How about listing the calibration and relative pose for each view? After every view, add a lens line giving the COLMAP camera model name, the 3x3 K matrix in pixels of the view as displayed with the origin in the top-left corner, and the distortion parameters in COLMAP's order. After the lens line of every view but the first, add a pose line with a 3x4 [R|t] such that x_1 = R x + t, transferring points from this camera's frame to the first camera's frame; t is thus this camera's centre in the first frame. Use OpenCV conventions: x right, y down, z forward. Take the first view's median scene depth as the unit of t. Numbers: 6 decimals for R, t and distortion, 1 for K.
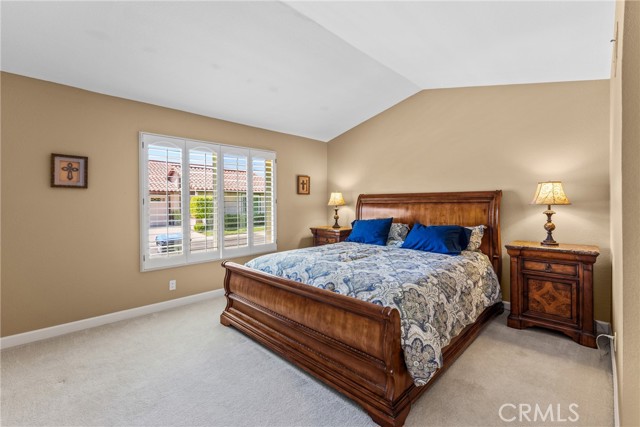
lens RADIAL K [[280.8, 0, 326.0], [0, 280.8, 211.5], [0, 0, 1]] dist [0.000223, -0.000075]
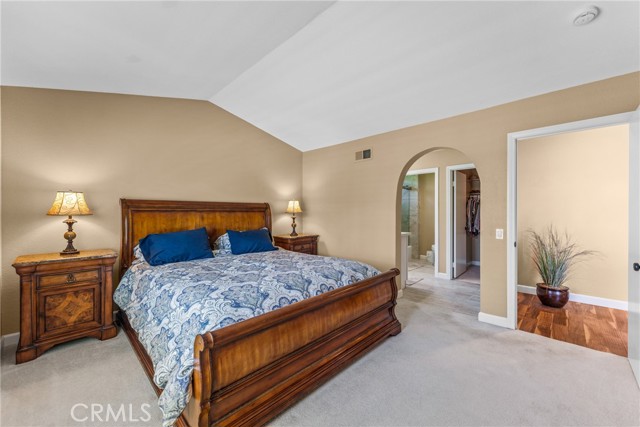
lens RADIAL K [[257.3, 0, 320.5], [0, 257.3, 208.9], [0, 0, 1]] dist [0.001133, 0.000269]
pose [[-0.006811, 0.015078, 0.999863, -0.517237], [0.027511, 0.999511, -0.014885, -0.012274], [-0.999598, 0.027406, -0.007222, 0.525838]]
